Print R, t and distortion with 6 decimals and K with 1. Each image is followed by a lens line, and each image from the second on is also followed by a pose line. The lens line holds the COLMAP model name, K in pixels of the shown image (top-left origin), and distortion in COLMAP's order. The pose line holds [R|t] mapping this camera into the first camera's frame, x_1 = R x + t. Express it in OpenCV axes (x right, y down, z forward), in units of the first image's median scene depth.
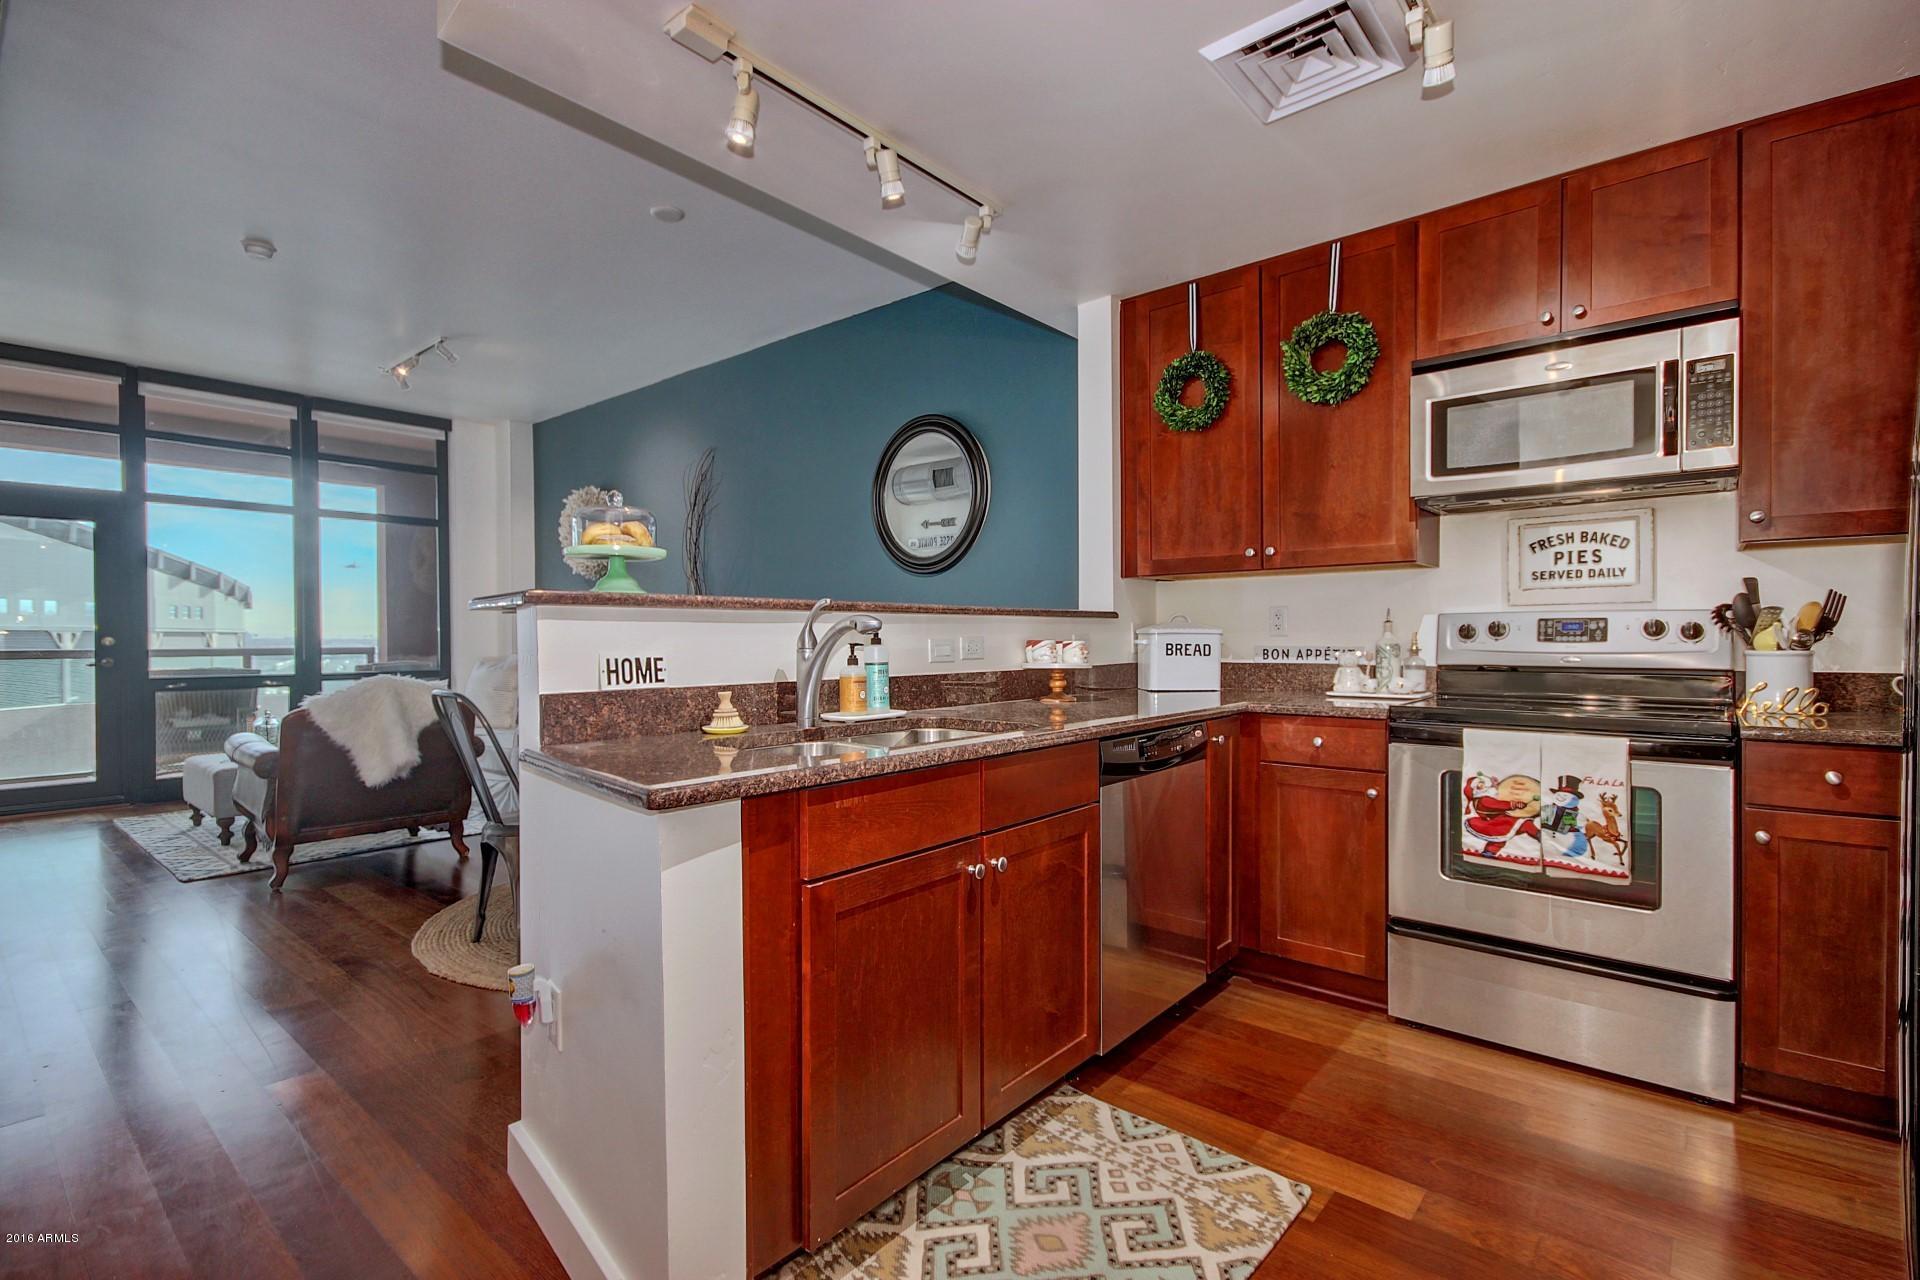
lens RADIAL K [[897.4, 0, 952.5], [0, 897.4, 647.4], [0, 0, 1]] dist [-0.000185, -0.000018]
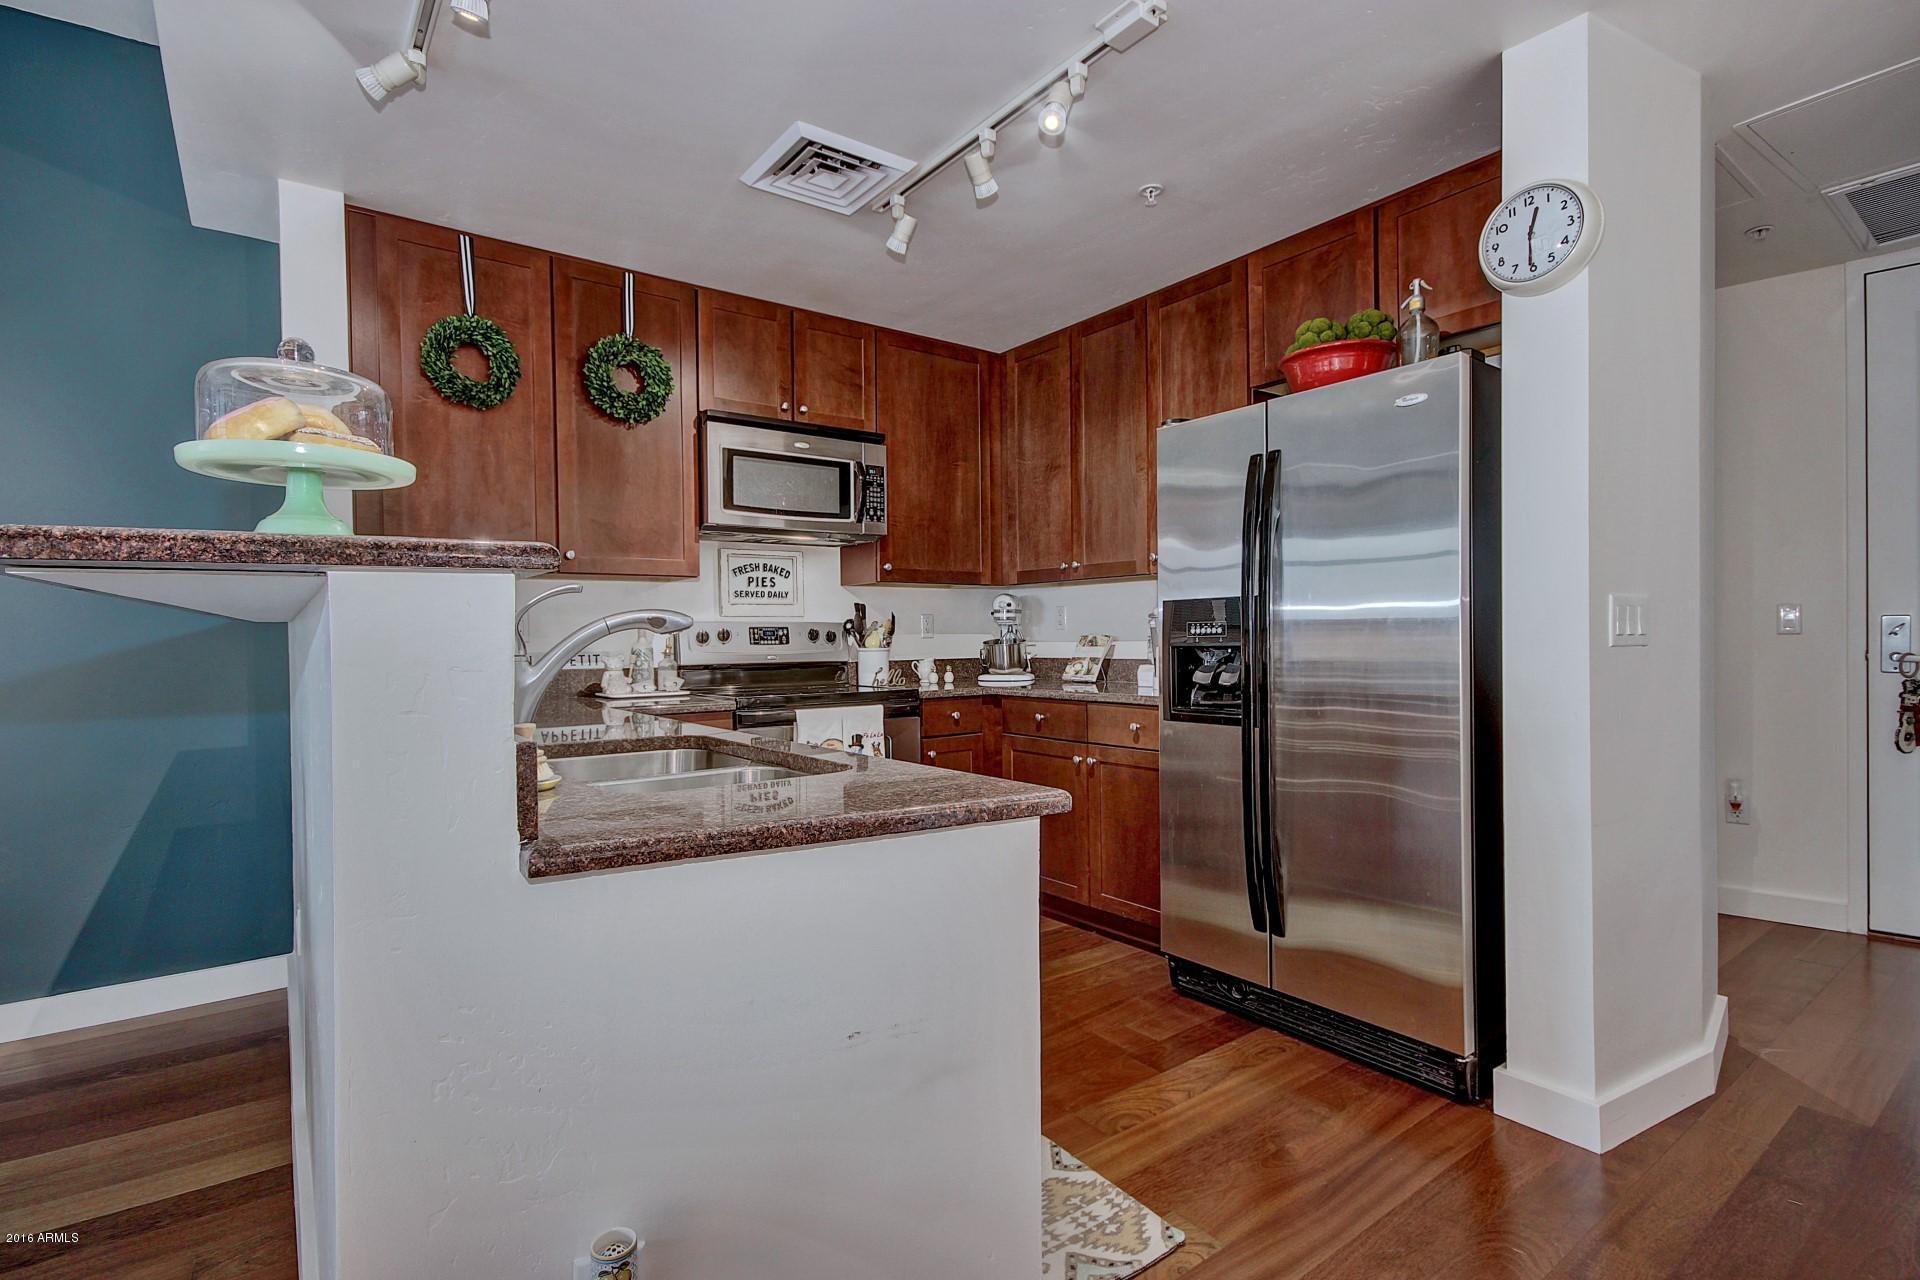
lens RADIAL K [[897.4, 0, 1004.4], [0, 897.4, 647.0], [0, 0, 1]] dist [-0.000185, -0.000018]
pose [[0.191722, -0.011050, 0.981387, -0.569534], [0.022237, 0.999729, 0.006913, -0.003833], [-0.981197, 0.020498, 0.191916, 0.387388]]
